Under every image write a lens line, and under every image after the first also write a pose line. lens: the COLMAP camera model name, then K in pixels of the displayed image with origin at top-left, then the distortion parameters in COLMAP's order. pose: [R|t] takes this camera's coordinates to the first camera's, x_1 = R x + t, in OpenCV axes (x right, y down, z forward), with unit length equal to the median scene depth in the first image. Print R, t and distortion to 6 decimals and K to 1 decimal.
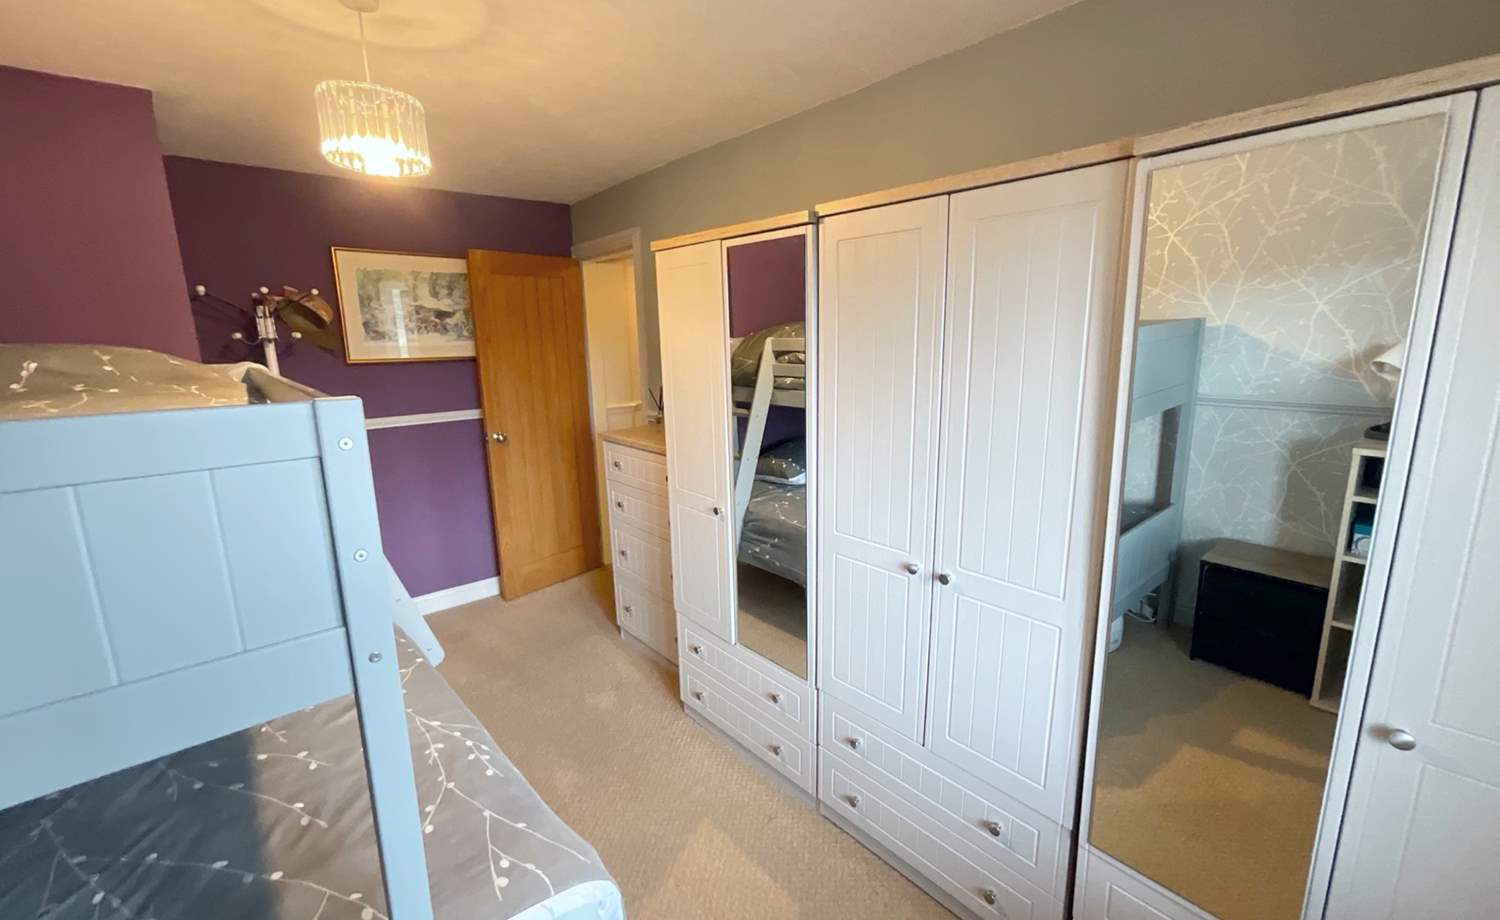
lens RADIAL K [[607.5, 0, 750.5], [0, 607.5, 456.8], [0, 0, 1]] dist [-0.002730, -0.000688]
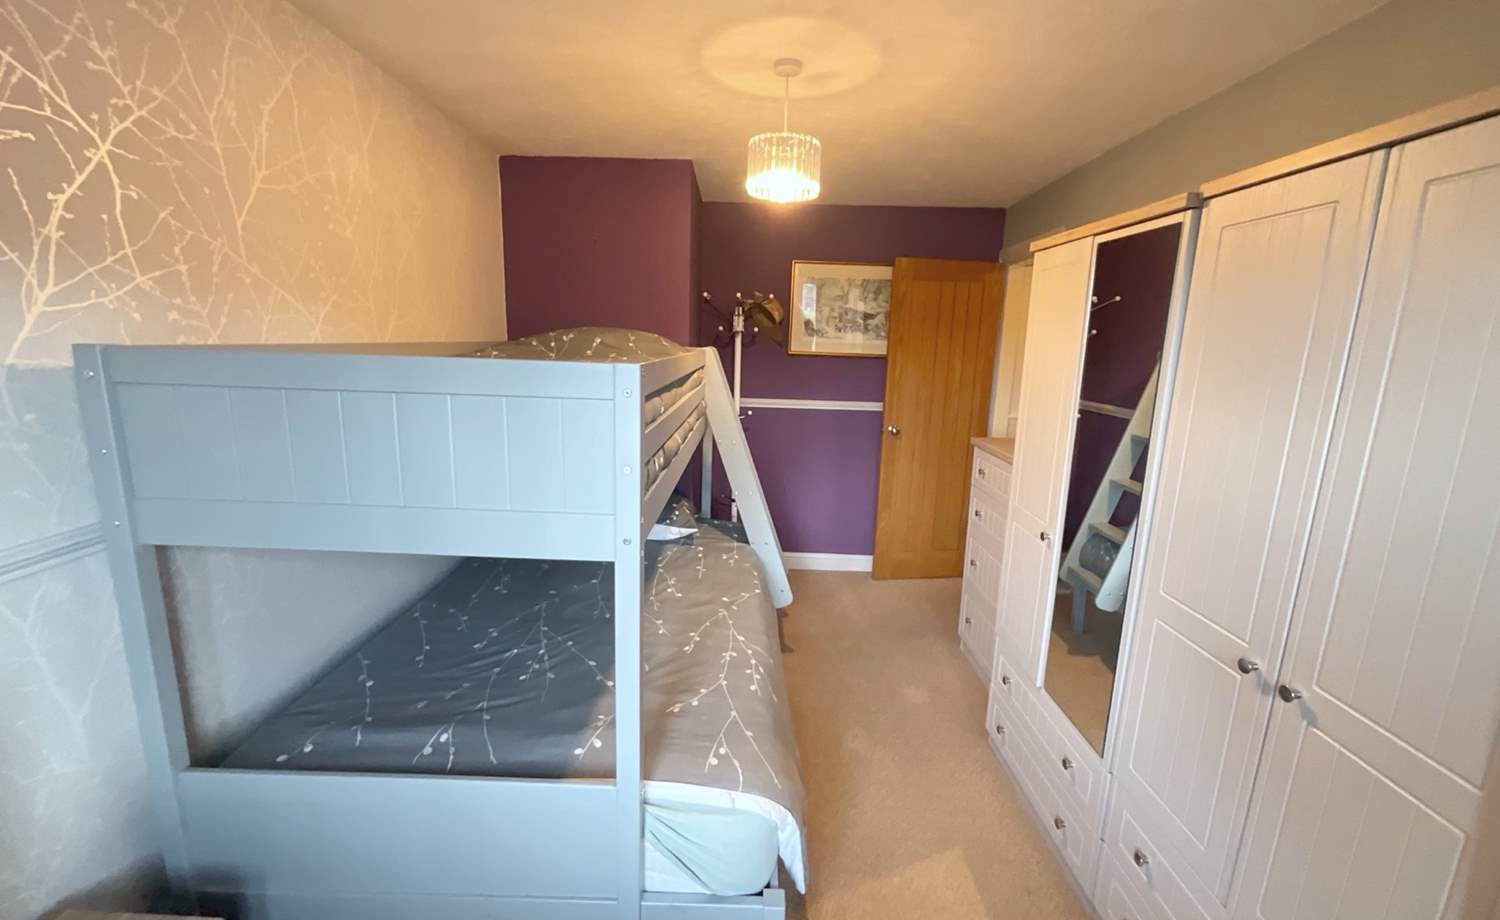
lens RADIAL K [[607.5, 0, 750.6], [0, 607.5, 455.0], [0, 0, 1]] dist [-0.002730, -0.000688]
pose [[0.741394, 0.165683, -0.650296, 0.159675], [-0.173739, 0.983393, 0.052472, -0.001051], [0.648190, 0.074079, 0.757867, 0.021271]]
